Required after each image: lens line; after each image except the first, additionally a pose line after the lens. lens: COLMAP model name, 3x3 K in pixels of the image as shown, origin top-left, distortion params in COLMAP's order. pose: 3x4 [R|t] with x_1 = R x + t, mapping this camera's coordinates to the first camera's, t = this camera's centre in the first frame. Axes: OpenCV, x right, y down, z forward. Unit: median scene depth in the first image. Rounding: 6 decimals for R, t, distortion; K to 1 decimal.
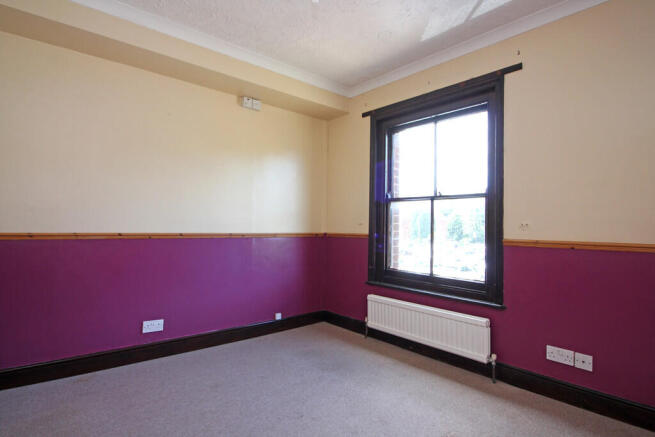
lens RADIAL K [[348.4, 0, 327.5], [0, 348.4, 218.5], [0, 0, 1]] dist [-0.000859, 0.000020]
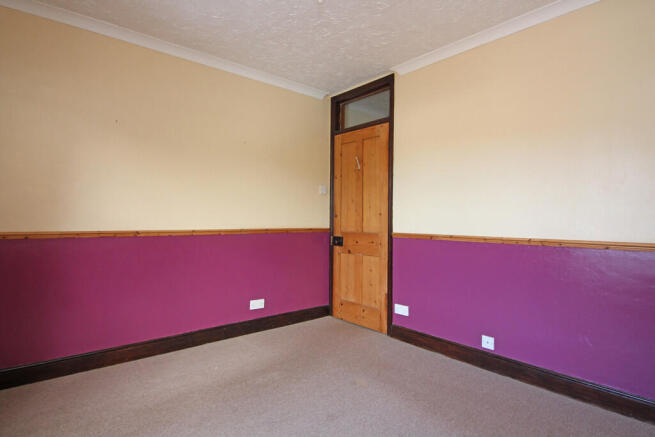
lens RADIAL K [[347.4, 0, 327.5], [0, 347.4, 218.5], [0, 0, 1]] dist [-0.022648, -0.001483]
pose [[-0.999823, -0.018685, -0.002184, 0.590974], [-0.018616, 0.999436, -0.027949, 0.046005], [0.002705, -0.027903, -0.999607, 1.633032]]
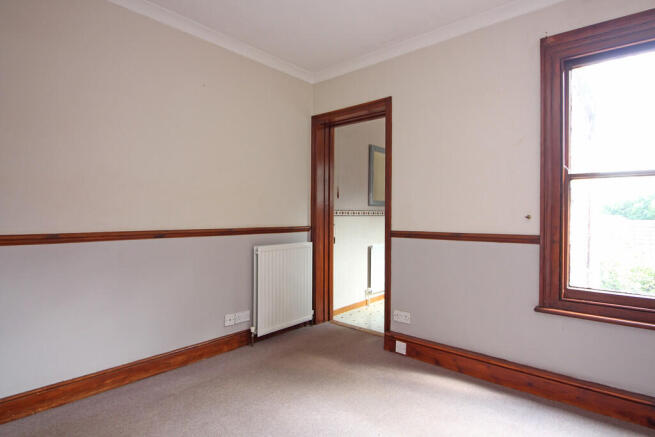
lens RADIAL K [[347.4, 0, 327.5], [0, 347.4, 218.5], [0, 0, 1]] dist [-0.022648, -0.001483]
pose [[0.993424, -0.008516, 0.114179, -0.355704], [0.005449, 0.999616, 0.027151, 0.002449], [-0.114366, -0.026351, 0.993089, 0.491583]]
